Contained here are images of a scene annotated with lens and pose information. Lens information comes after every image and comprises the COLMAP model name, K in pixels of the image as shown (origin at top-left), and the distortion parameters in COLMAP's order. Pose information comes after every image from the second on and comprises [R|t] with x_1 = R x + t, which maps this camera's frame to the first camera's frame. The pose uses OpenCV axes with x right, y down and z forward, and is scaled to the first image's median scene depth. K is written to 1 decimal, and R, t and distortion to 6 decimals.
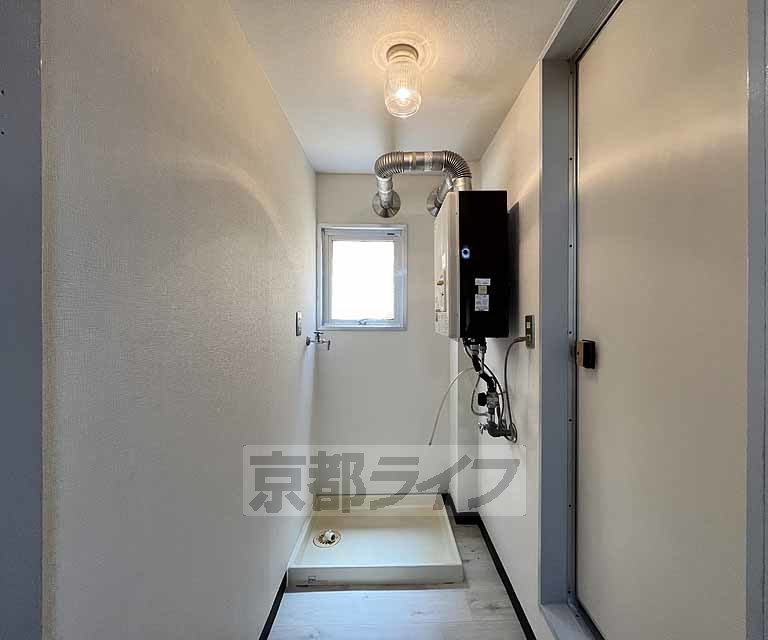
lens RADIAL K [[343.9, 0, 397.4], [0, 343.9, 316.5], [0, 0, 1]] dist [-0.003116, 0.000914]
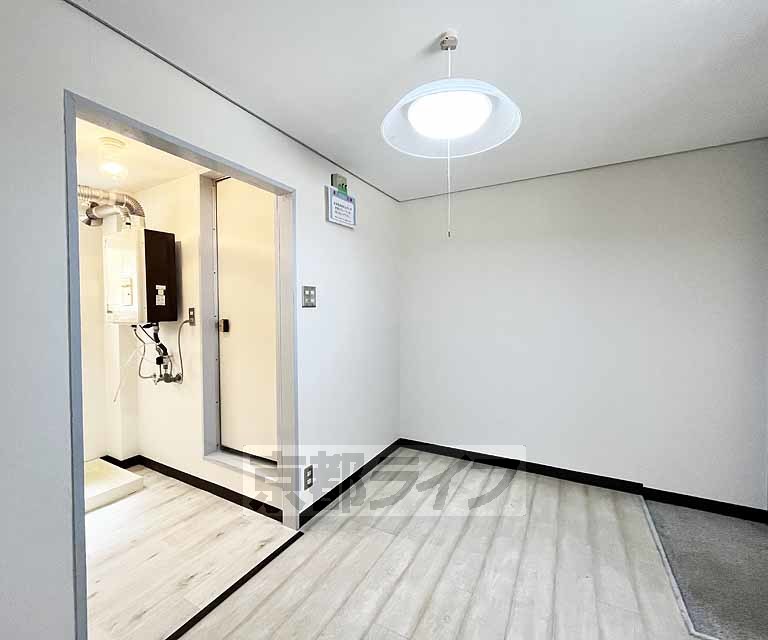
lens RADIAL K [[343.9, 0, 377.0], [0, 343.9, 318.5], [0, 0, 1]] dist [-0.003116, 0.000914]
pose [[0.521329, -0.025548, 0.852973, -0.549543], [0.012071, 0.999673, 0.022564, 0.019749], [-0.853270, -0.001467, 0.521467, -0.652974]]
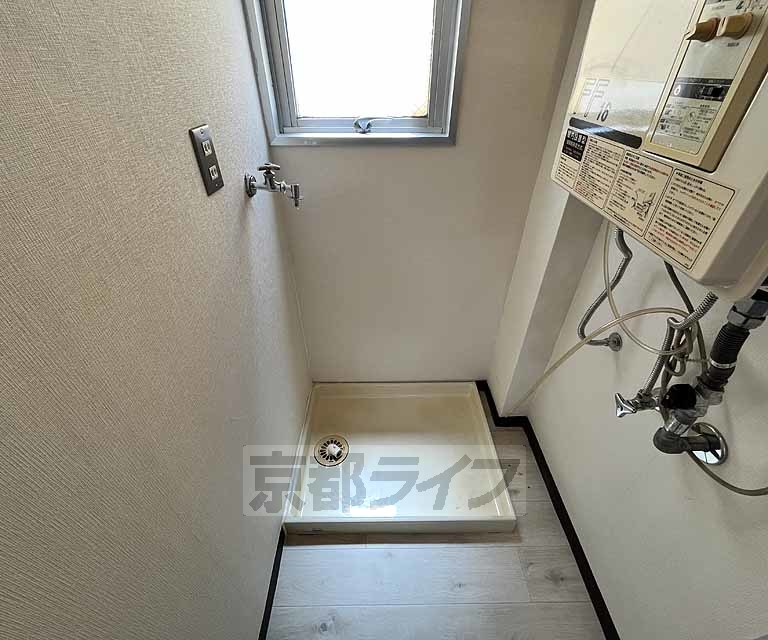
lens RADIAL K [[343.9, 0, 383.6], [0, 343.9, 315.8], [0, 0, 1]] dist [-0.003116, 0.000914]
pose [[0.999744, 0.008914, -0.020784, -0.091003], [0.005127, 0.805781, 0.592192, -0.077014], [0.022026, -0.592147, 0.805529, 0.681240]]
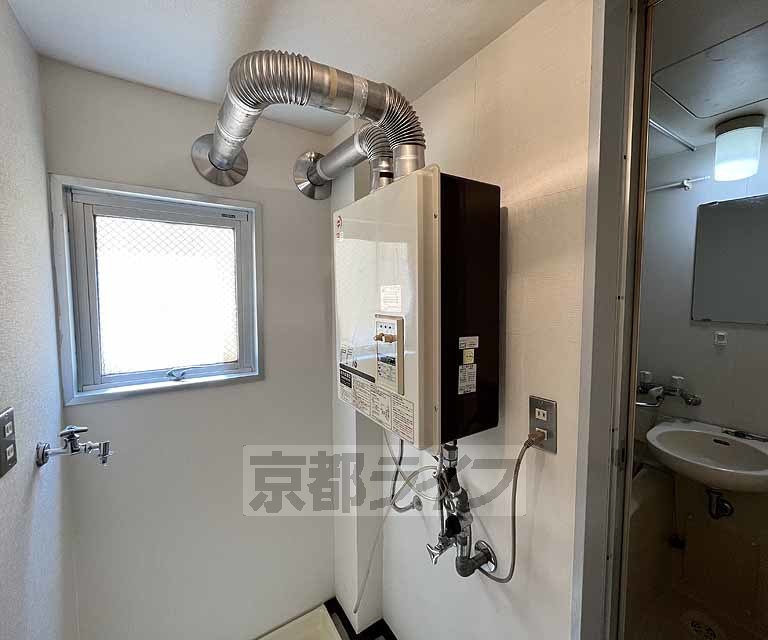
lens RADIAL K [[343.9, 0, 404.1], [0, 343.9, 315.8], [0, 0, 1]] dist [-0.003116, 0.000914]
pose [[0.841087, -0.036588, 0.539662, -0.133105], [0.001563, 0.997870, 0.065217, -0.163671], [-0.540898, -0.054009, 0.839352, 0.522981]]
